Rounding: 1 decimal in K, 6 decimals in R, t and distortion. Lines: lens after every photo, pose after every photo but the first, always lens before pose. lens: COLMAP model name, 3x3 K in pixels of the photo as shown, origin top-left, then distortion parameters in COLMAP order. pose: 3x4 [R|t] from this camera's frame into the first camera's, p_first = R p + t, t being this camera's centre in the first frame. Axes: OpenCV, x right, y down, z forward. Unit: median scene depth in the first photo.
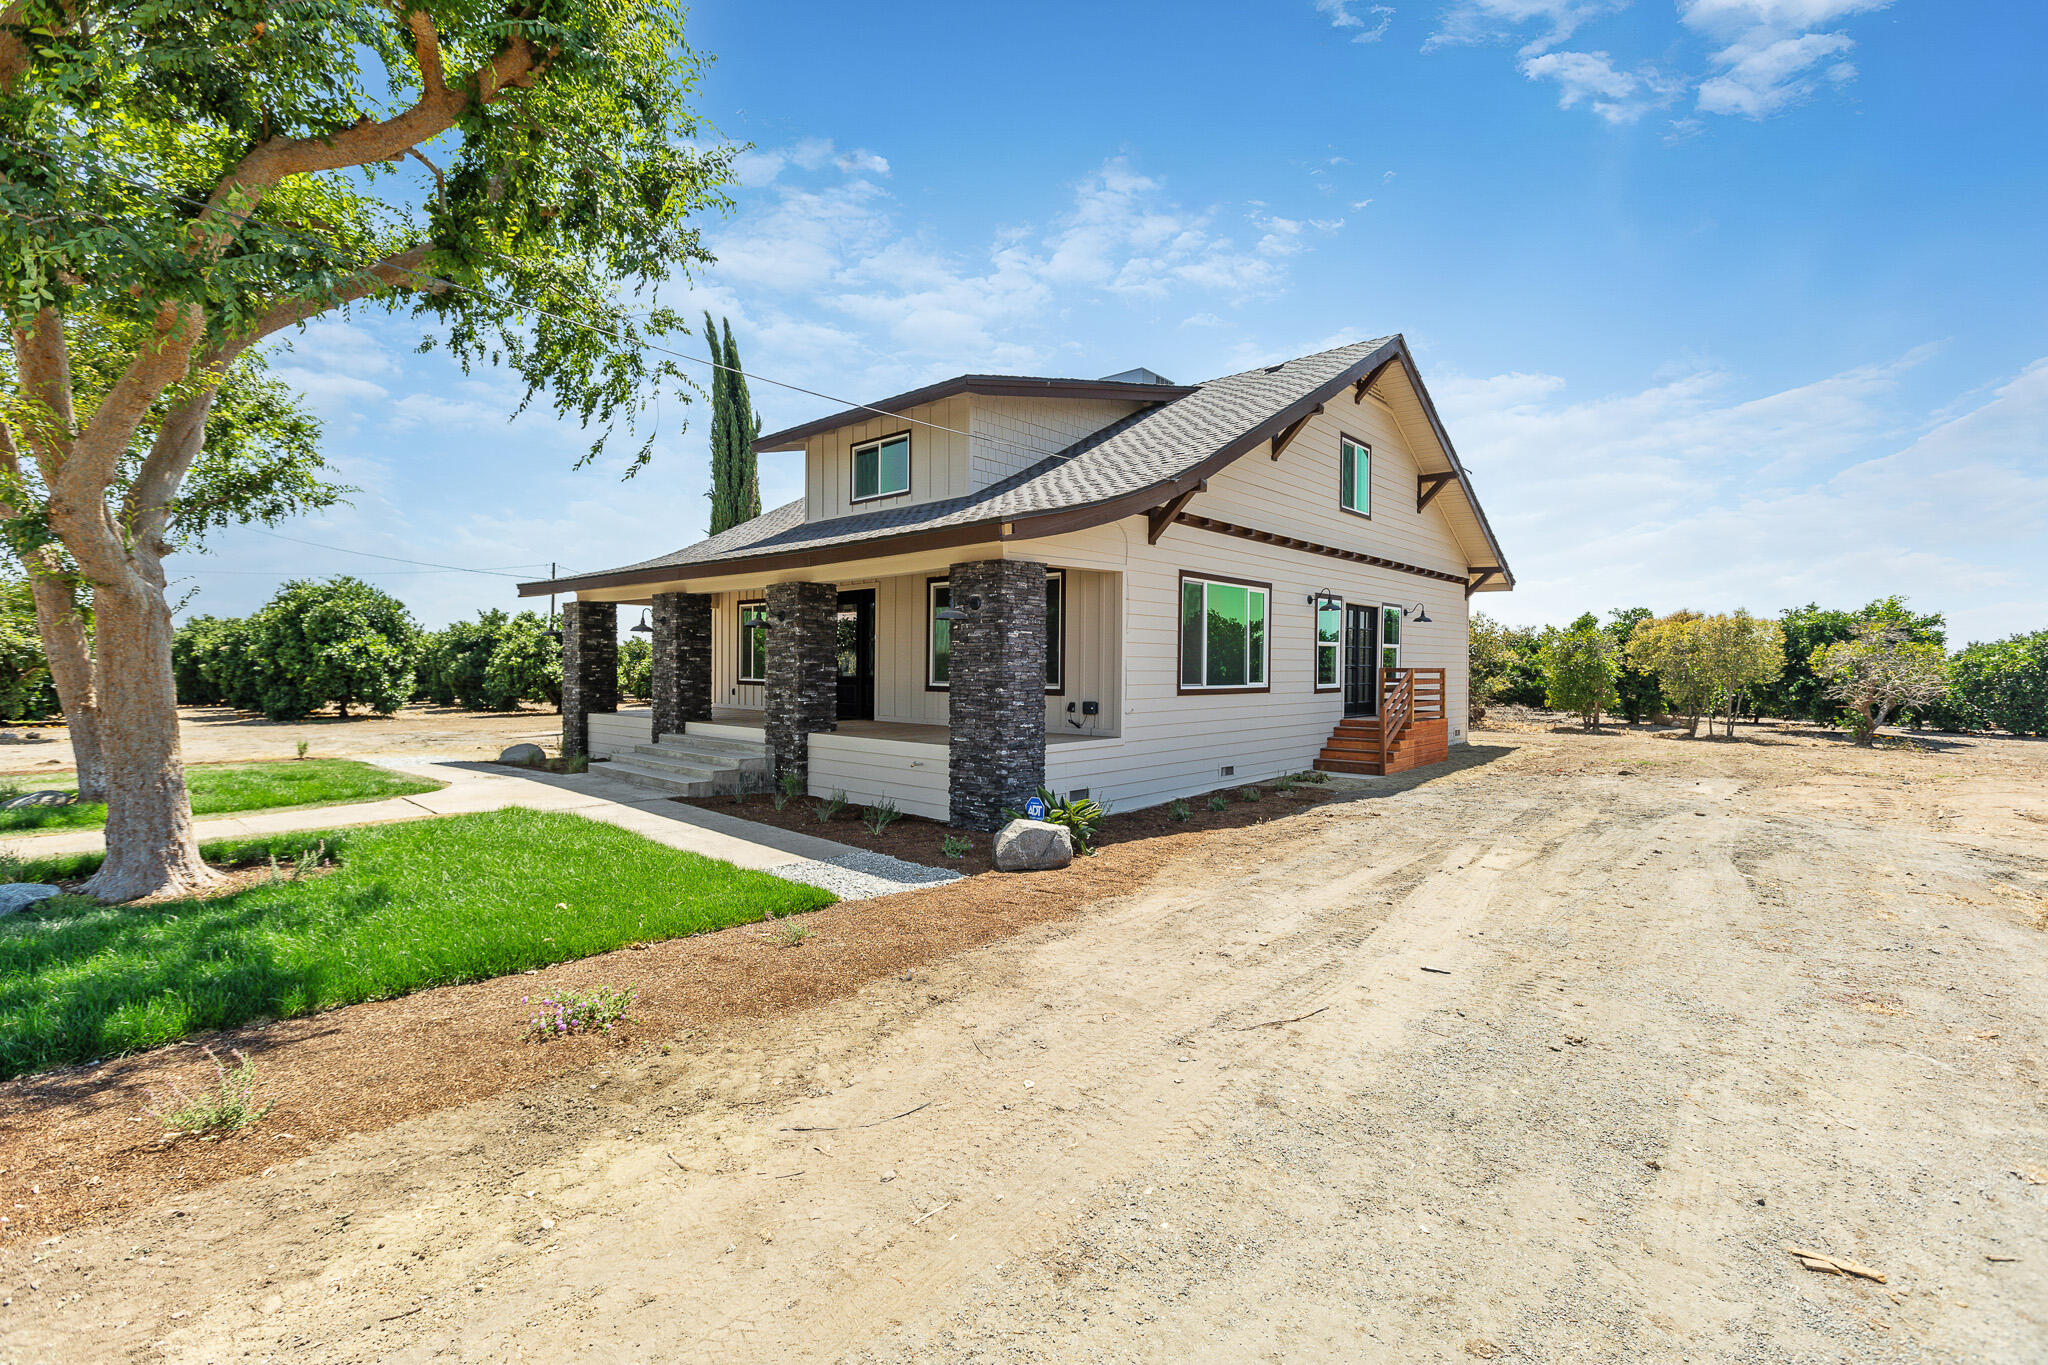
lens RADIAL K [[919.5, 0, 1004.1], [0, 919.5, 685.4], [0, 0, 1]] dist [-0.002924, -0.003249]
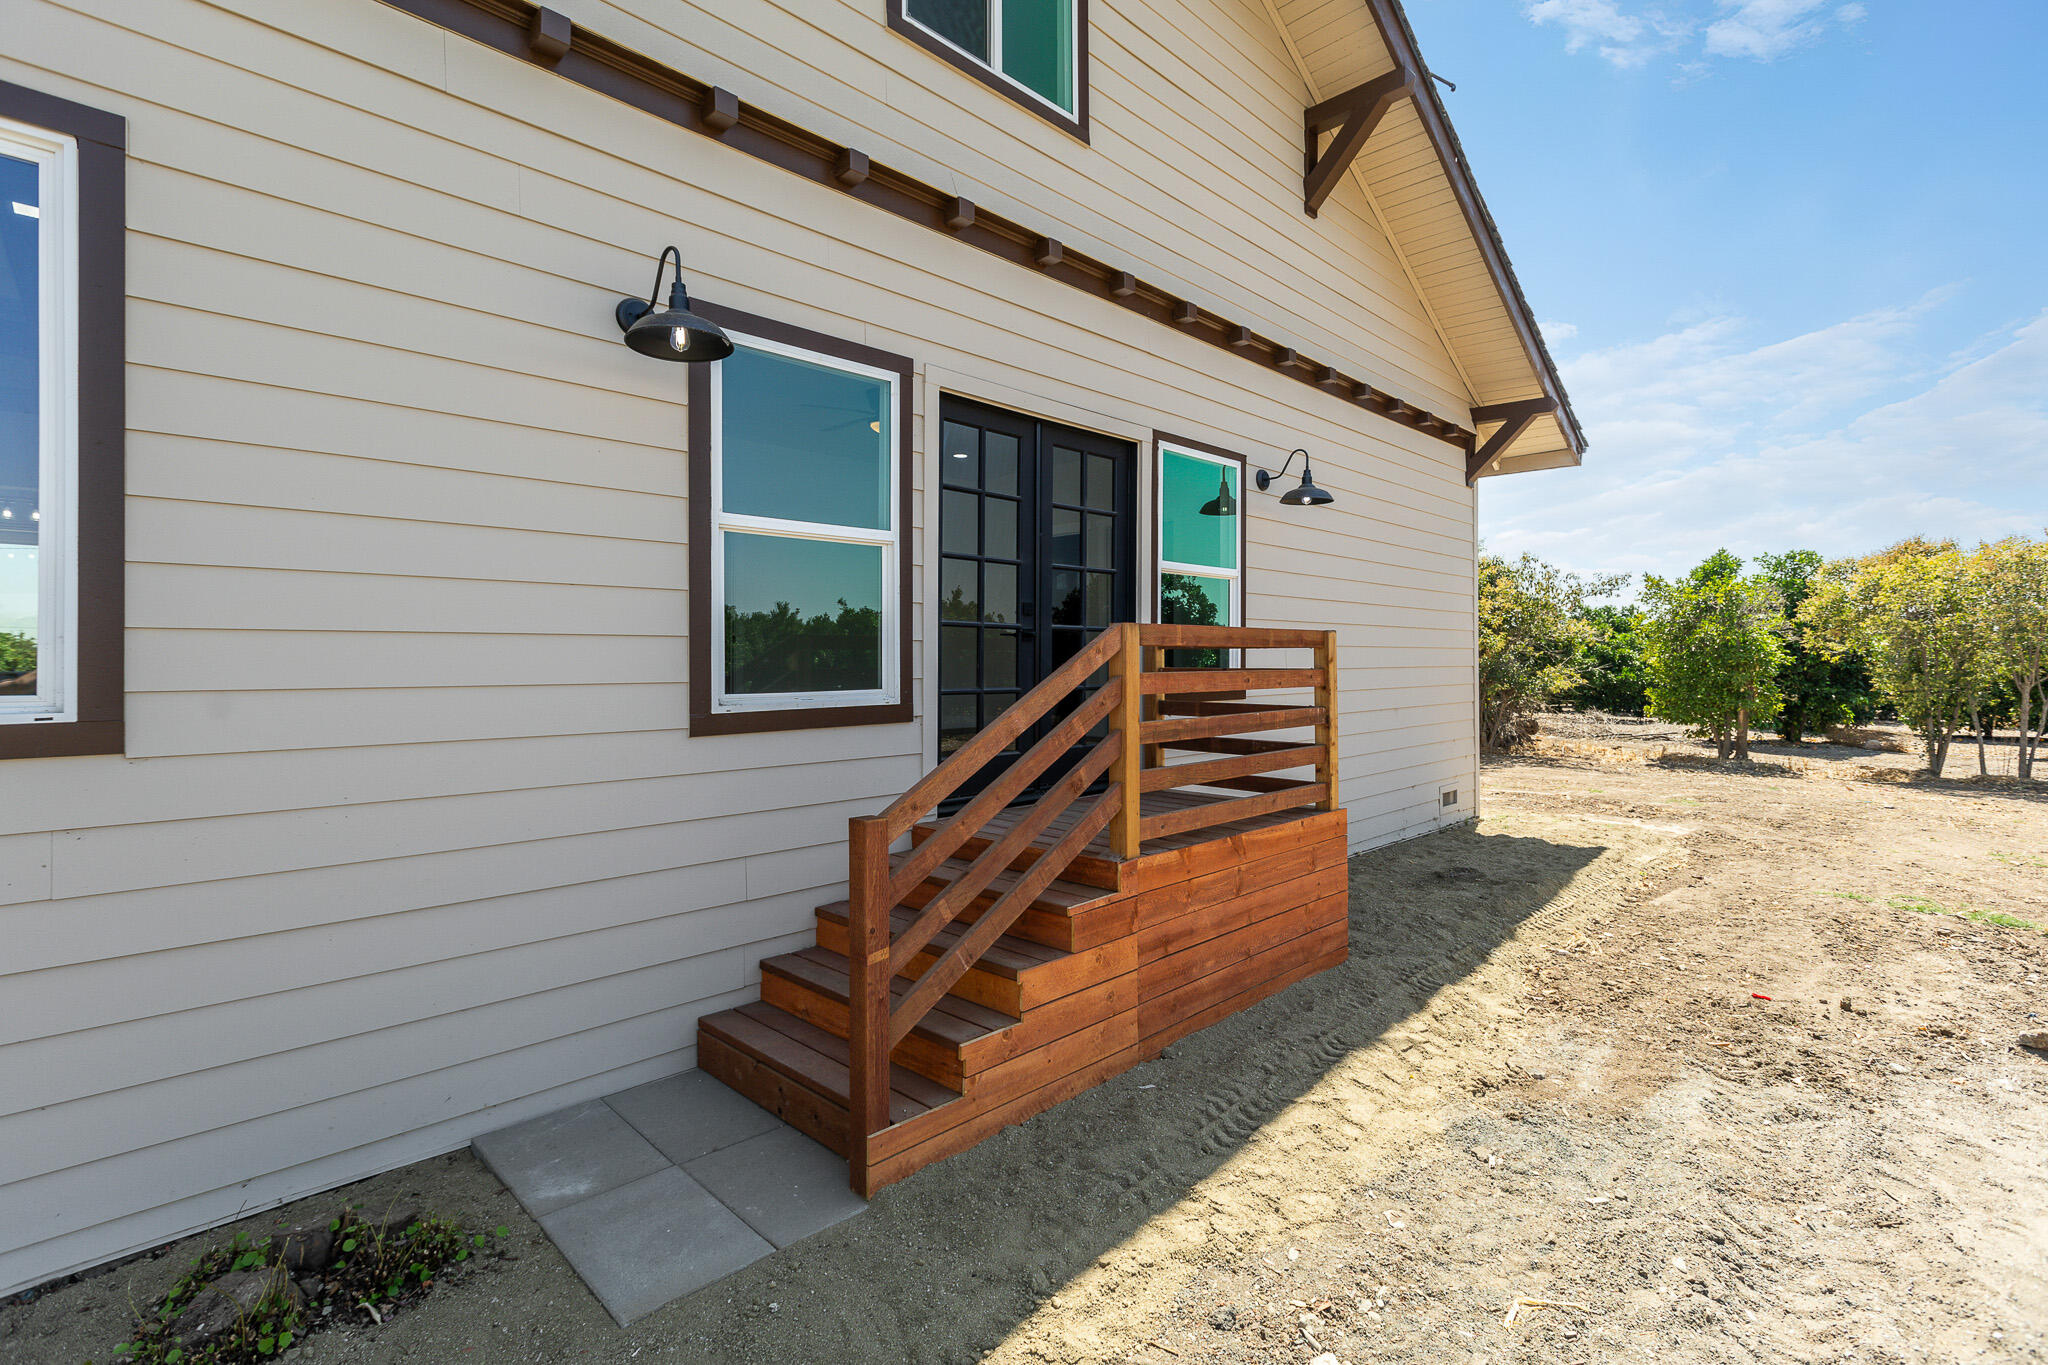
lens RADIAL K [[919.5, 0, 1024.2], [0, 919.5, 677.6], [0, 0, 1]] dist [-0.002924, -0.003249]
pose [[0.998946, -0.006324, -0.045462, 0.314725], [0.006215, 0.999977, -0.002527, -0.003583], [0.045476, 0.002242, 0.998963, 0.563170]]
